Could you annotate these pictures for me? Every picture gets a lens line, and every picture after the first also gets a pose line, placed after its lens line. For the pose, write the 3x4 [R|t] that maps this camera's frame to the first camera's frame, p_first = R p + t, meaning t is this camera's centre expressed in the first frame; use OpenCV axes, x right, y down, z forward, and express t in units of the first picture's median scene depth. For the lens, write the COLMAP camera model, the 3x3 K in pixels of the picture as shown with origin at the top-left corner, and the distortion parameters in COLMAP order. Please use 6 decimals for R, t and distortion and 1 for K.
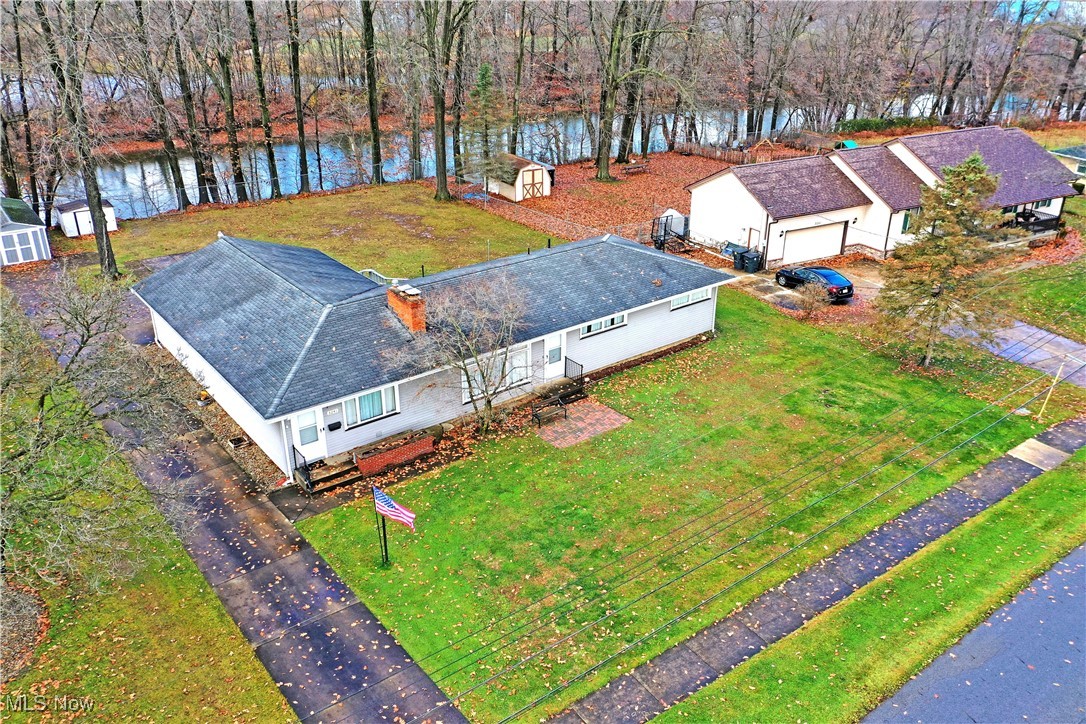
lens RADIAL K [[859.9, 0, 544.2], [0, 859.9, 356.3], [0, 0, 1]] dist [0.008909, 0.001975]
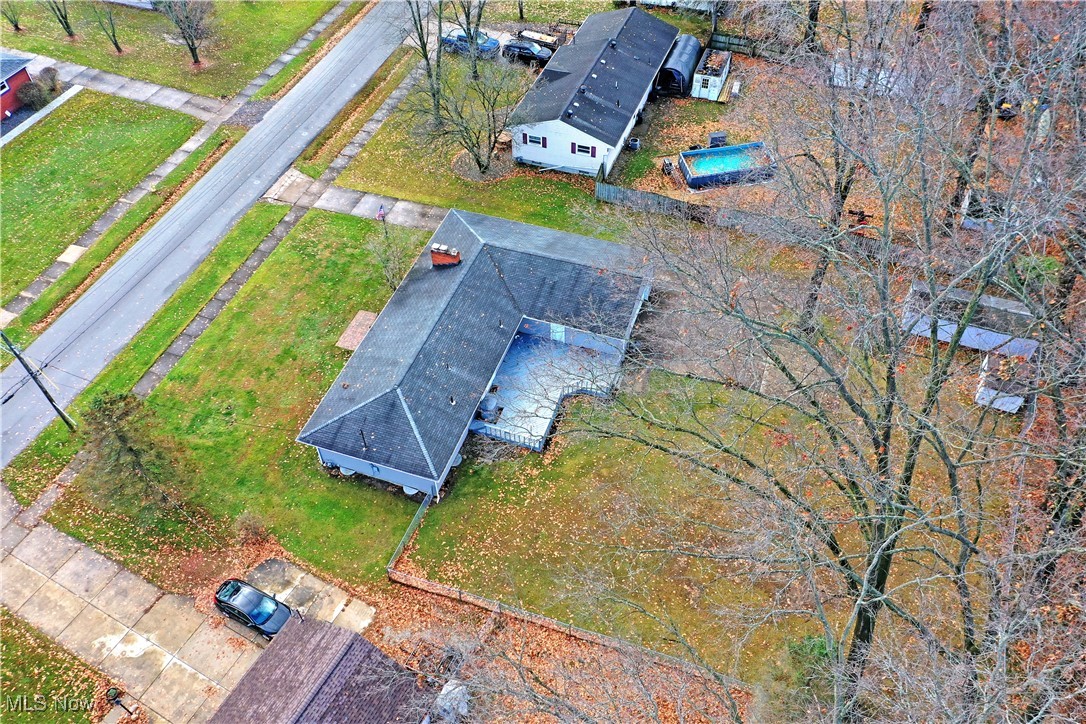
lens RADIAL K [[859.9, 0, 544.7], [0, 859.9, 362.6], [0, 0, 1]] dist [0.008909, 0.001975]
pose [[-0.839340, 0.409898, -0.357060, 0.332767], [-0.218651, 0.346797, 0.912099, -1.390223], [0.497695, 0.843632, -0.201456, 1.369381]]
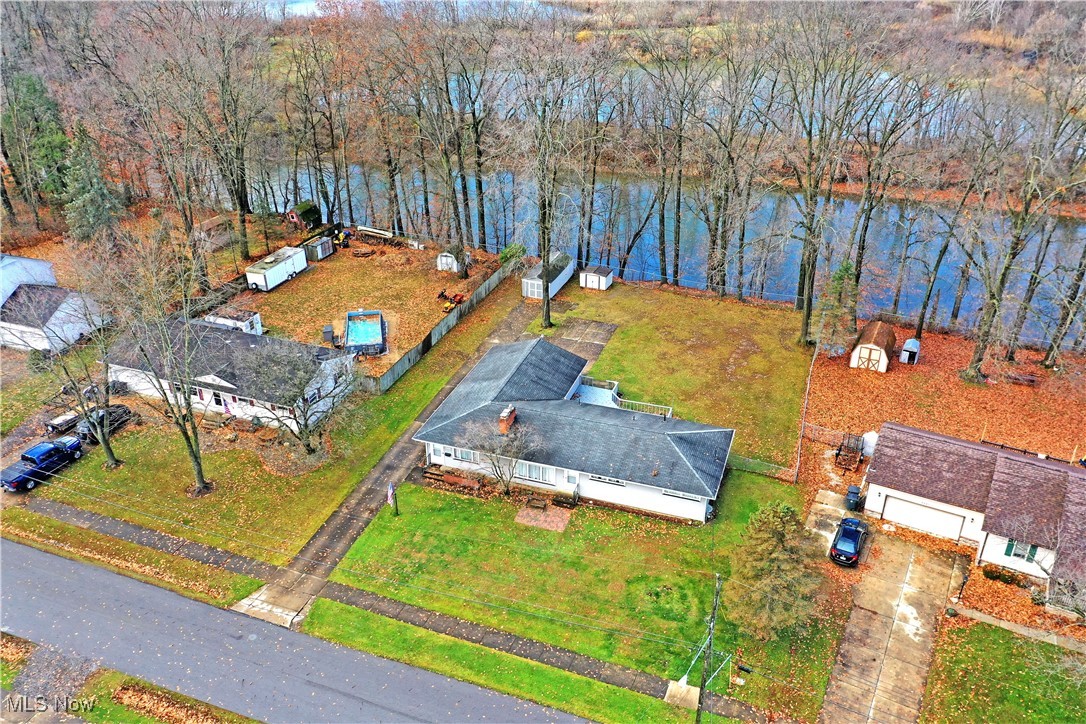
lens RADIAL K [[859.9, 0, 539.7], [0, 859.9, 363.0], [0, 0, 1]] dist [0.008909, 0.001975]
pose [[0.533765, 0.399891, -0.745106, 1.086807], [-0.337631, 0.908623, 0.245784, -0.572277], [0.775307, 0.120380, 0.620006, -0.162916]]
